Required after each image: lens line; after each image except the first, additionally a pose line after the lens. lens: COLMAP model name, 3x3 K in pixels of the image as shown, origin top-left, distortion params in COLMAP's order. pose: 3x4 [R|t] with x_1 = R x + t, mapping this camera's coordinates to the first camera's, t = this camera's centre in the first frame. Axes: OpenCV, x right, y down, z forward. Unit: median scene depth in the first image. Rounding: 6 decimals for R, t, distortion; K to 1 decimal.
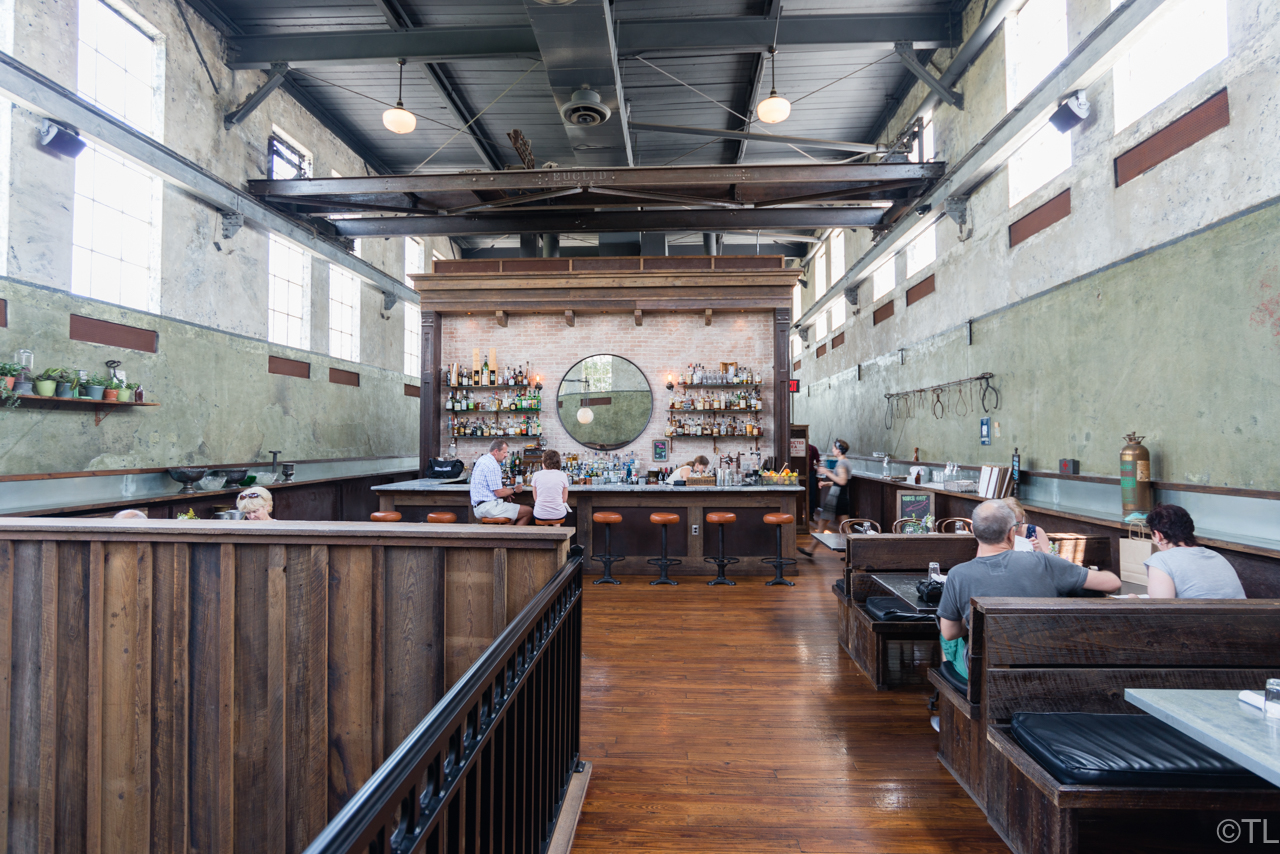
lens RADIAL K [[654.8, 0, 640.0], [0, 654.8, 427.0], [0, 0, 1]] dist [-0.038331, 0.000145]
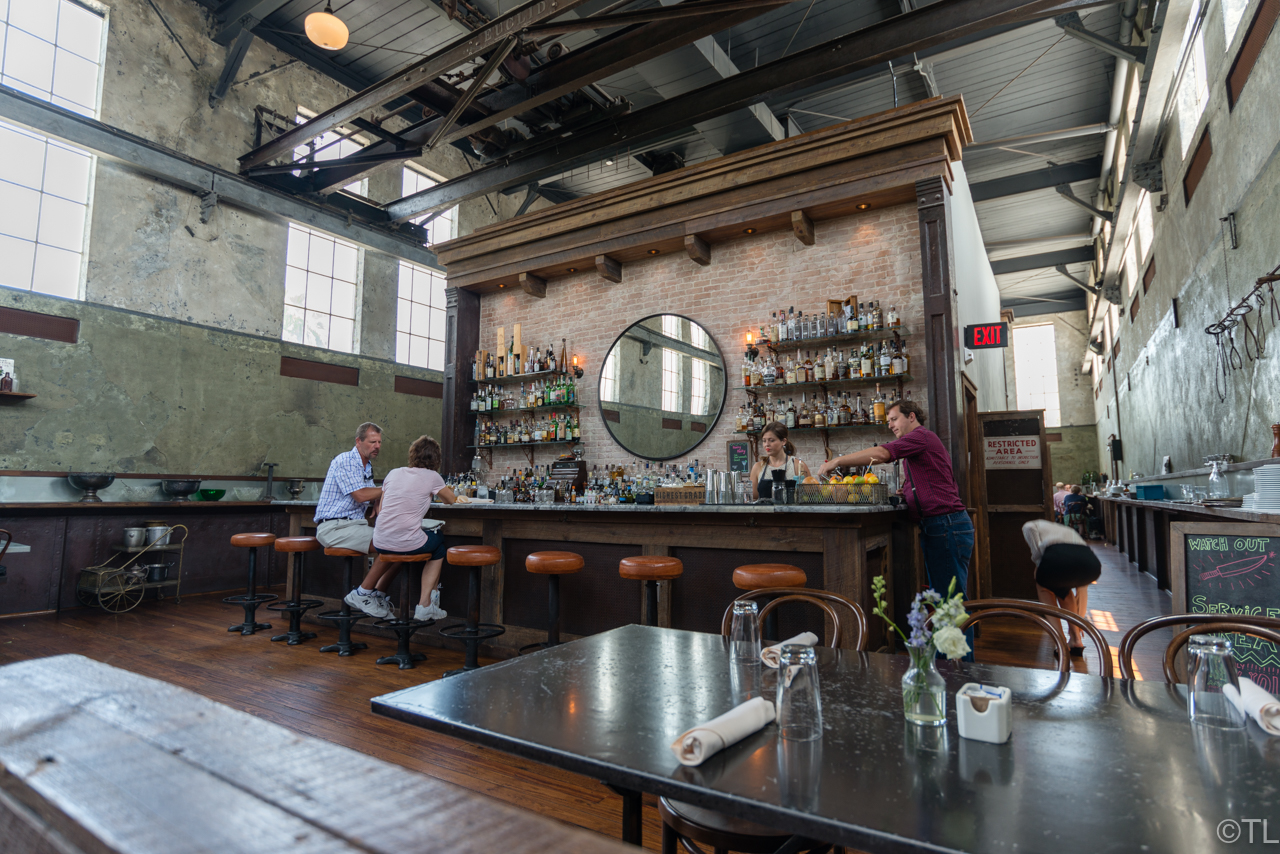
lens RADIAL K [[654.9, 0, 640.0], [0, 654.9, 427.0], [0, 0, 1]] dist [-0.048100, 0.013212]
pose [[0.877854, -0.047368, -0.476581, 0.252993], [0.010495, 0.996761, -0.079736, 0.057385], [0.478814, 0.064995, 0.875507, 0.440498]]
